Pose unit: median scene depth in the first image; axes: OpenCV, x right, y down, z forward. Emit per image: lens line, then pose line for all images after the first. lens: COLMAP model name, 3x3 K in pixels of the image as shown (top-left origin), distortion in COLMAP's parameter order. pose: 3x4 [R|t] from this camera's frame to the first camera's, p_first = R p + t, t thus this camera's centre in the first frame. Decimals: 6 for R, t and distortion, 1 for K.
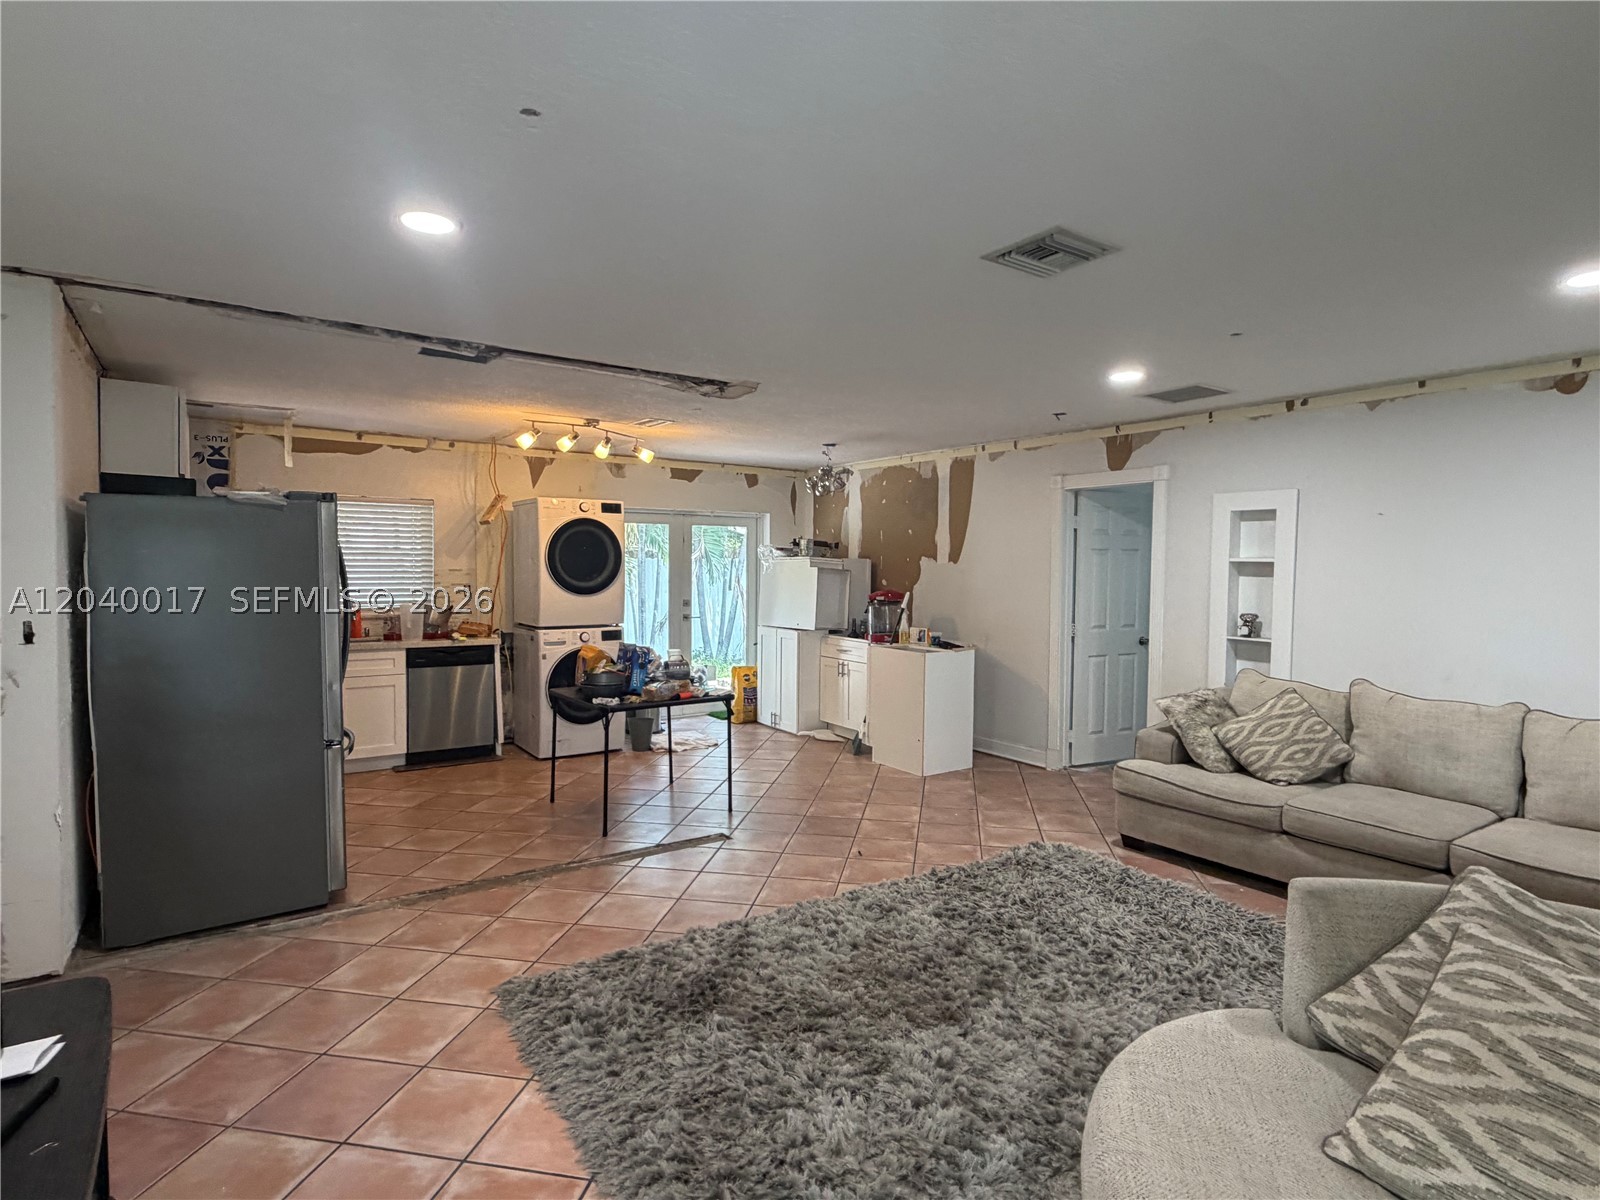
lens RADIAL K [[847.1, 0, 797.4], [0, 847.1, 604.7], [0, 0, 1]] dist [0.001776, -0.000739]
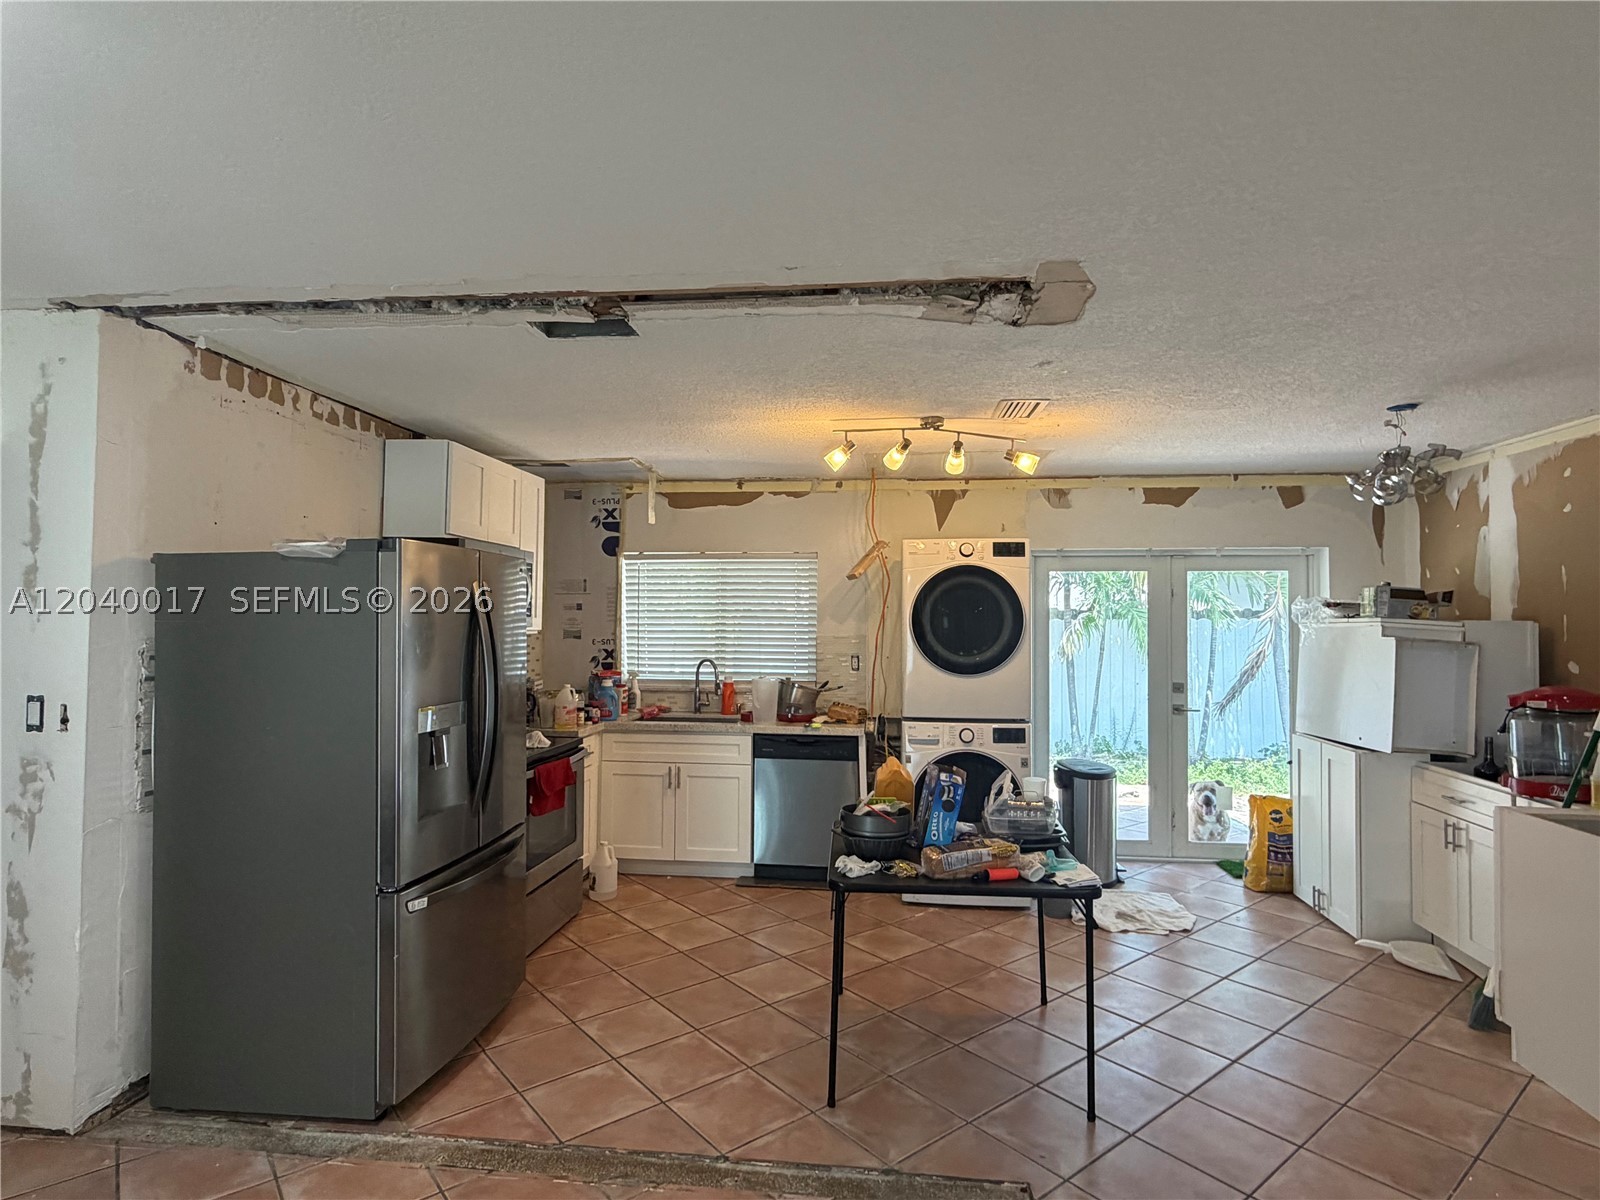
lens RADIAL K [[847.1, 0, 797.4], [0, 847.1, 604.7], [0, 0, 1]] dist [0.001776, -0.000739]
pose [[0.758057, -0.015942, -0.651993, 0.150938], [-0.030083, 0.997782, -0.059374, -0.036339], [0.651494, 0.064623, 0.755896, 0.576885]]
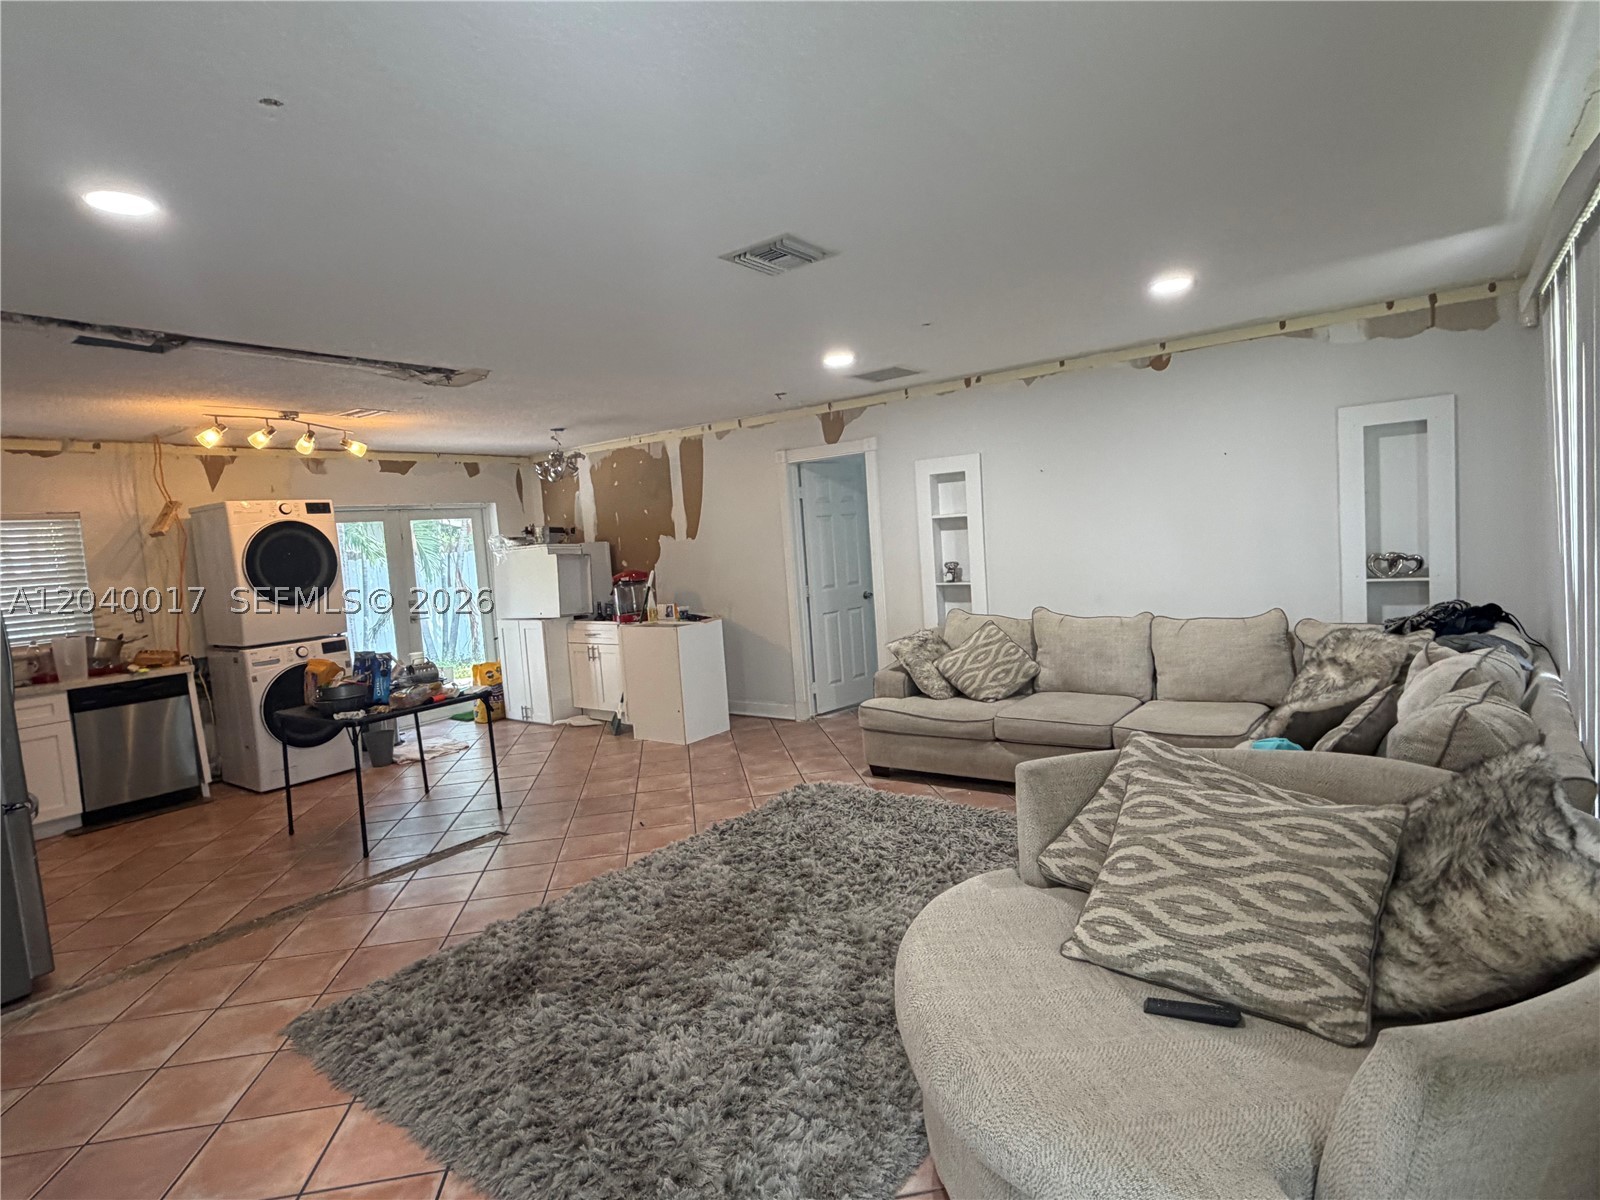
lens RADIAL K [[847.1, 0, 797.4], [0, 847.1, 604.7], [0, 0, 1]] dist [0.001776, -0.000739]
pose [[0.943161, -0.102585, 0.316107, -0.050222], [0.094460, 0.994686, 0.040964, 0.001289], [-0.318629, -0.008776, 0.947839, -0.046420]]
